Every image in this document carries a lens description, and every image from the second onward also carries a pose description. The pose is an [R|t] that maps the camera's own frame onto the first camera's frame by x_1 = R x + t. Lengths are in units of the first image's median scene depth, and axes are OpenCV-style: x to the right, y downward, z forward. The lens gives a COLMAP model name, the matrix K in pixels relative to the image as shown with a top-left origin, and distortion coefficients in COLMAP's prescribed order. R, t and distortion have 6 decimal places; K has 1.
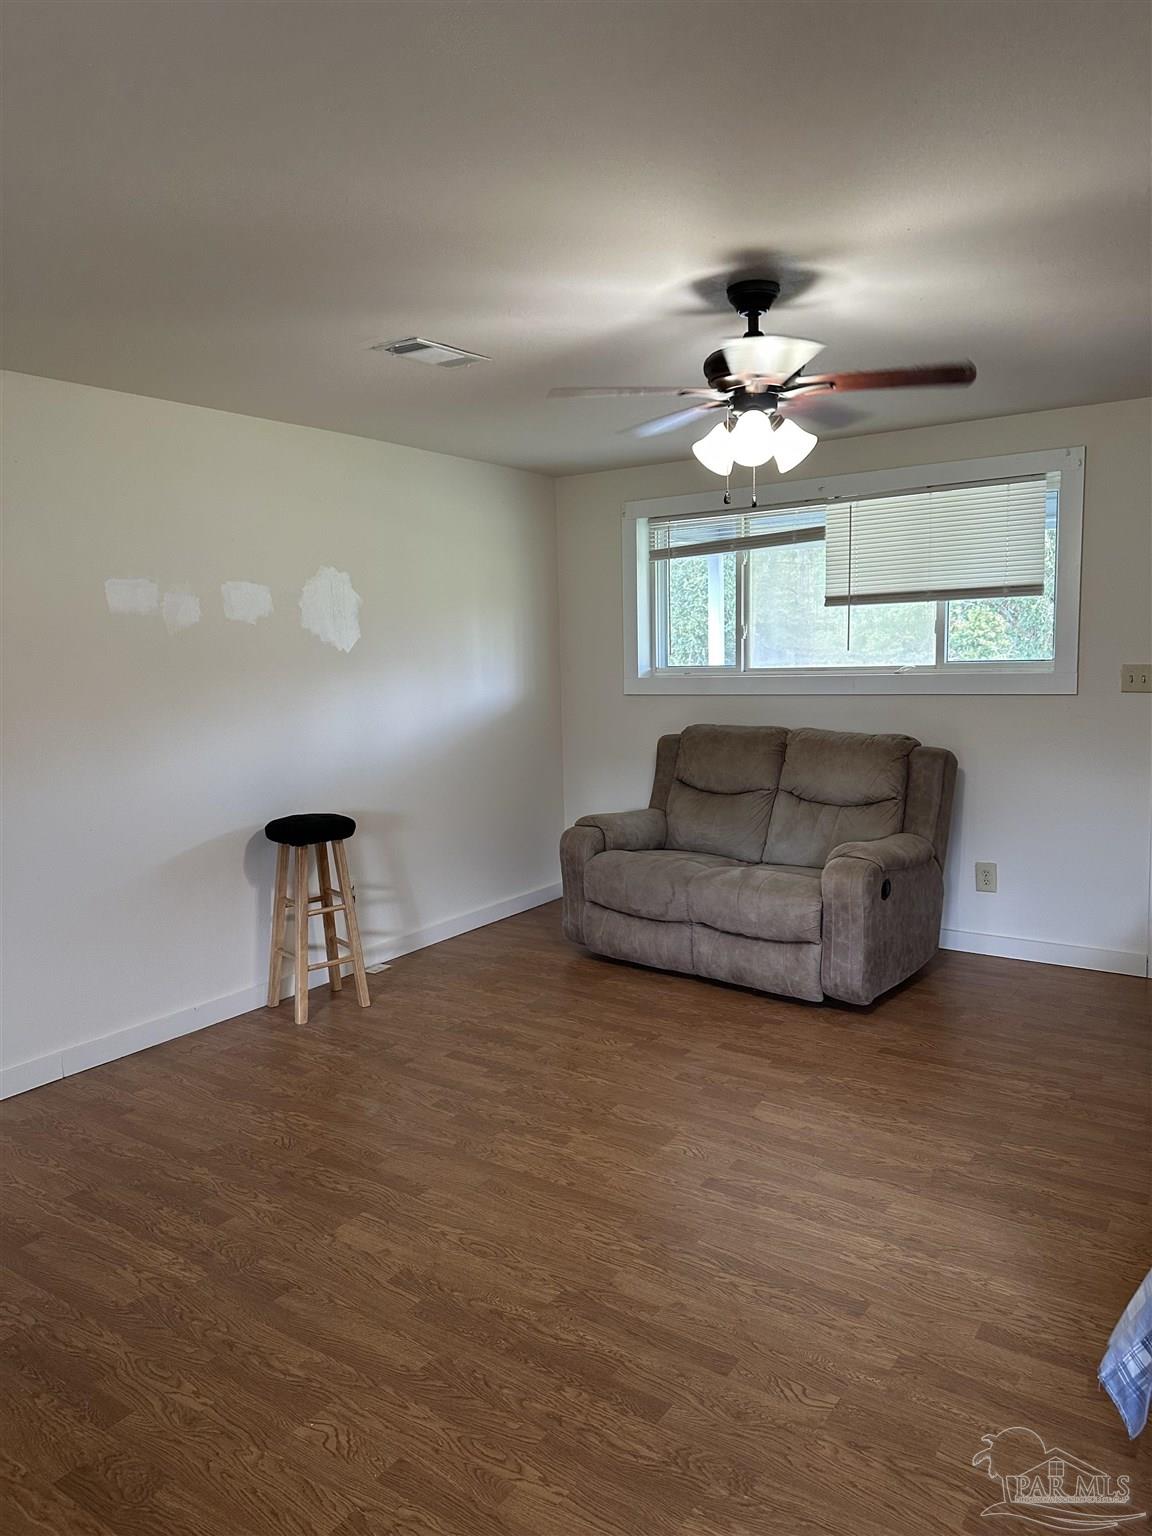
lens RADIAL K [[1060.5, 0, 580.6], [0, 1060.5, 767.2], [0, 0, 1]] dist [0.024313, -0.037864]
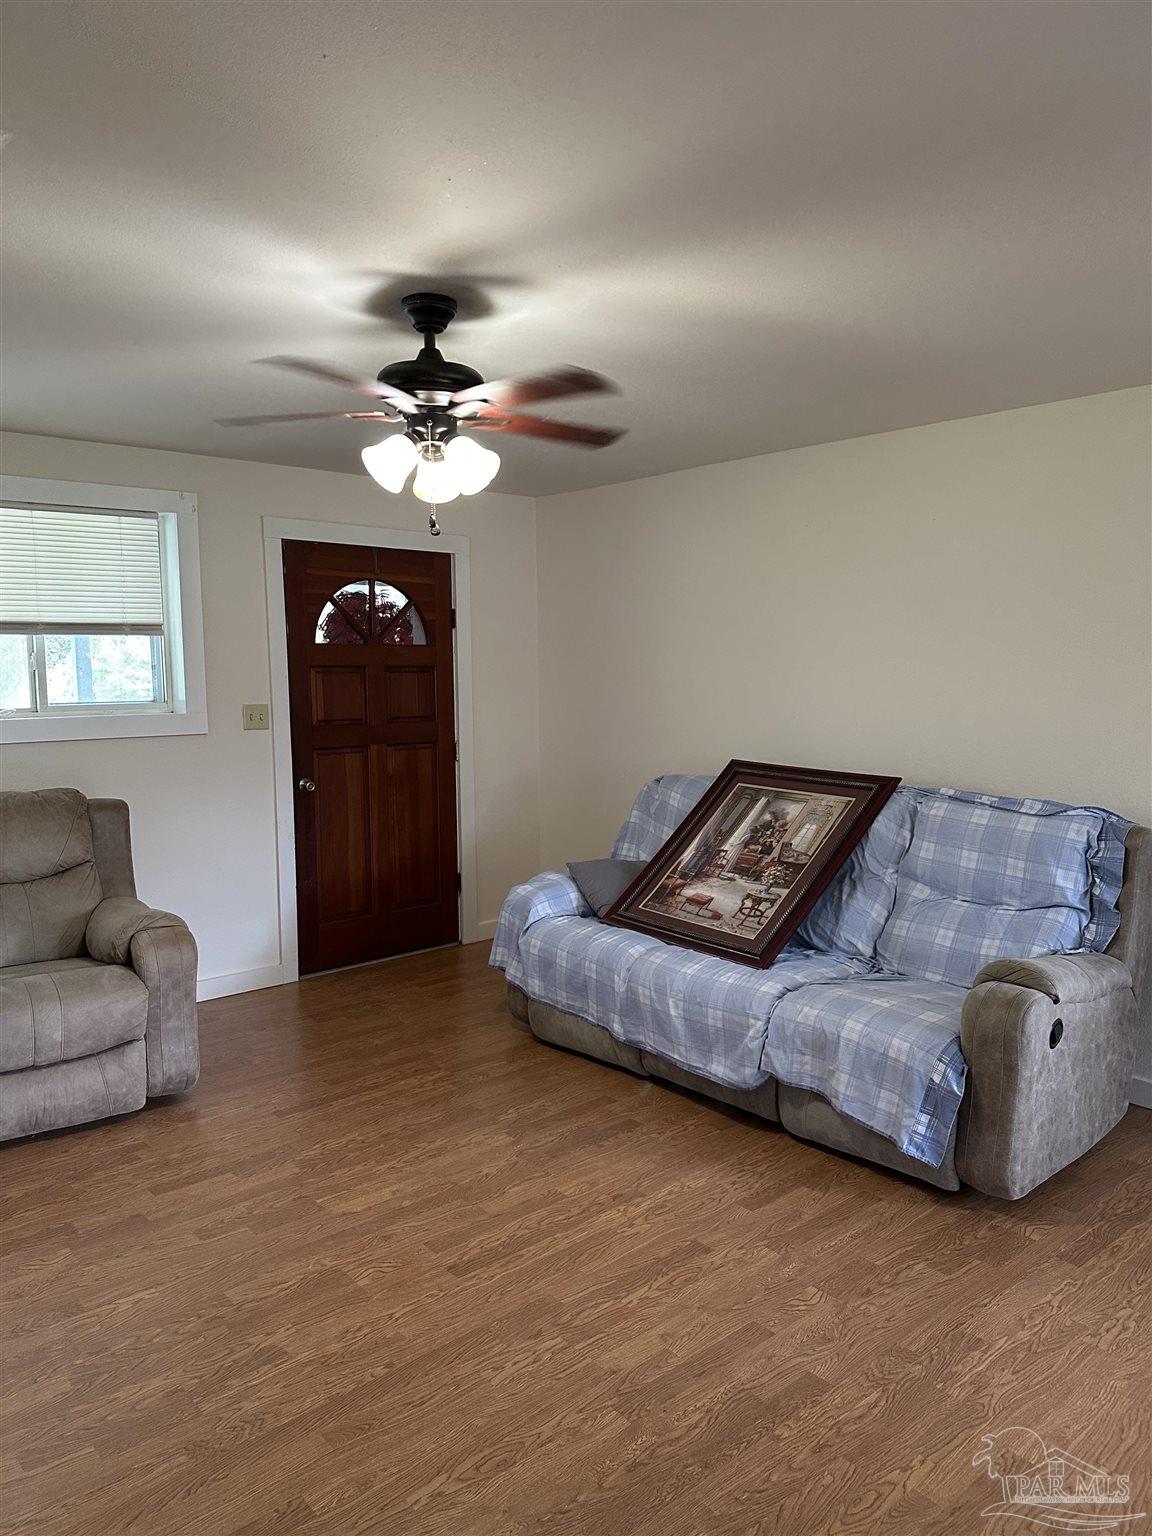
lens RADIAL K [[1060.5, 0, 577.0], [0, 1060.5, 769.8], [0, 0, 1]] dist [0.024313, -0.037864]
pose [[0.276590, -0.075924, 0.957984, -0.473332], [0.118452, 0.991966, 0.044417, -0.040863], [-0.953660, 0.101190, 0.283361, 0.418086]]
